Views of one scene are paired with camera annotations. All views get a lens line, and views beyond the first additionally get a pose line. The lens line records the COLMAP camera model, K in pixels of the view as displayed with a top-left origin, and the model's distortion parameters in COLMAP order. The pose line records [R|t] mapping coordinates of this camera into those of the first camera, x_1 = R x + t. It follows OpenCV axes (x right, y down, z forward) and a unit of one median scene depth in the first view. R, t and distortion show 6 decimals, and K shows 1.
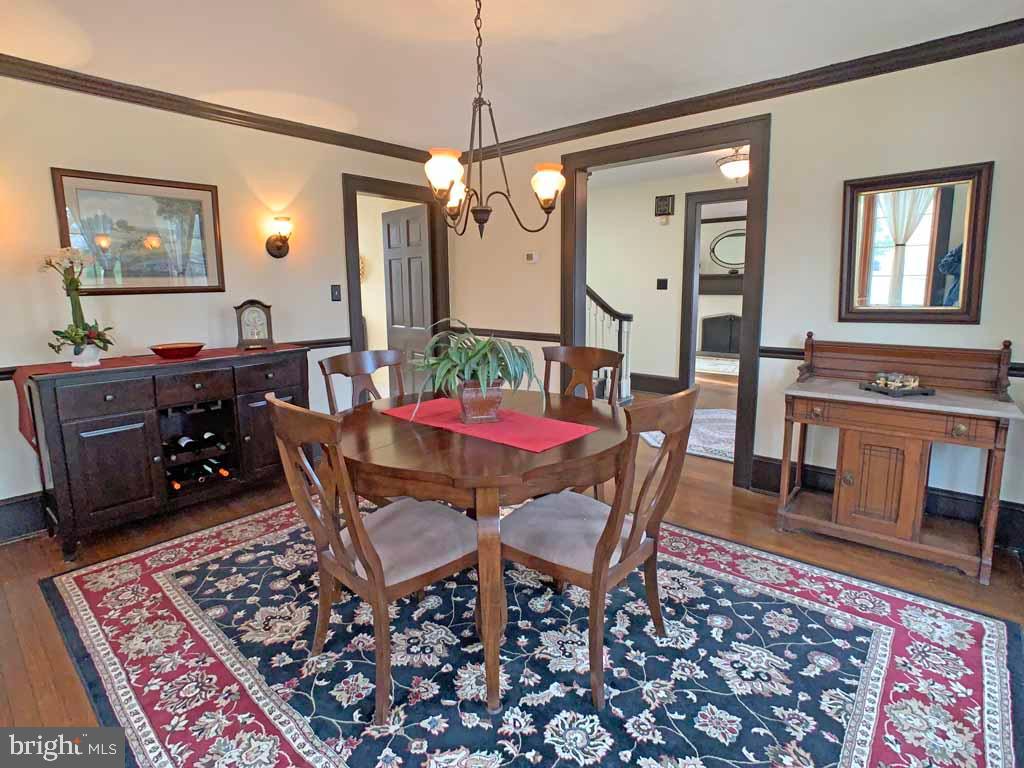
lens RADIAL K [[529.0, 0, 508.6], [0, 529.0, 361.8], [0, 0, 1]] dist [-0.015487, 0.000531]
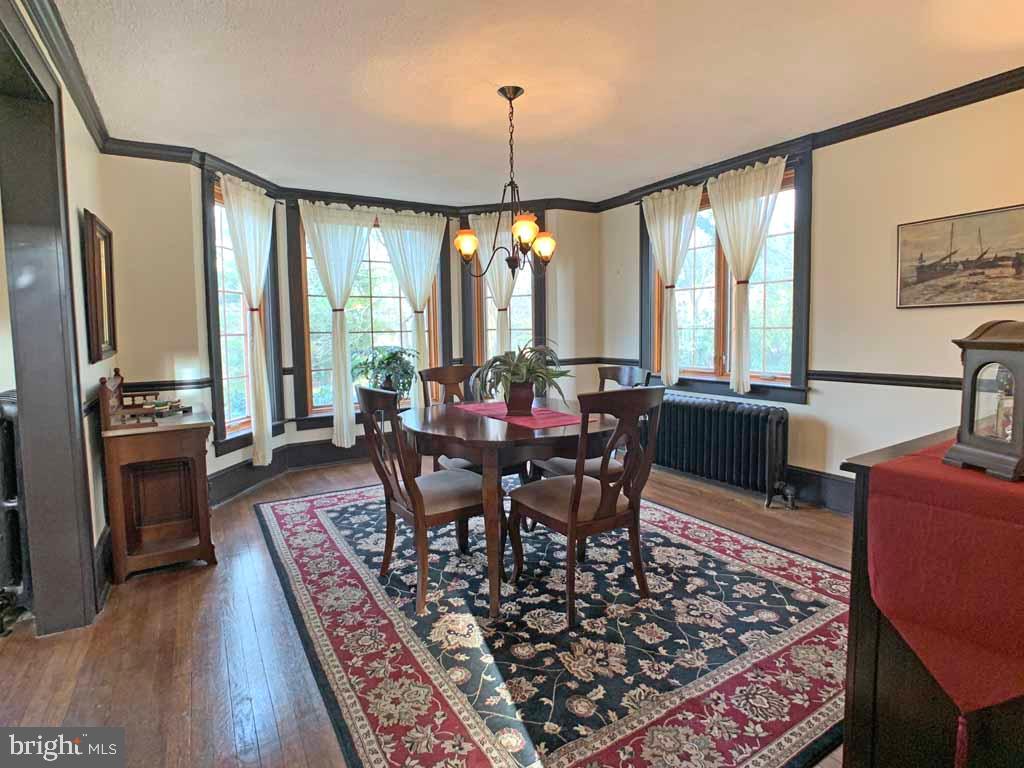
lens RADIAL K [[529.0, 0, 508.6], [0, 529.0, 361.8], [0, 0, 1]] dist [-0.015487, 0.000531]
pose [[-0.951797, 0.006349, 0.306662, -0.438438], [0.070947, 0.977231, 0.199967, -0.288642], [-0.298410, 0.212085, -0.930576, 2.228077]]
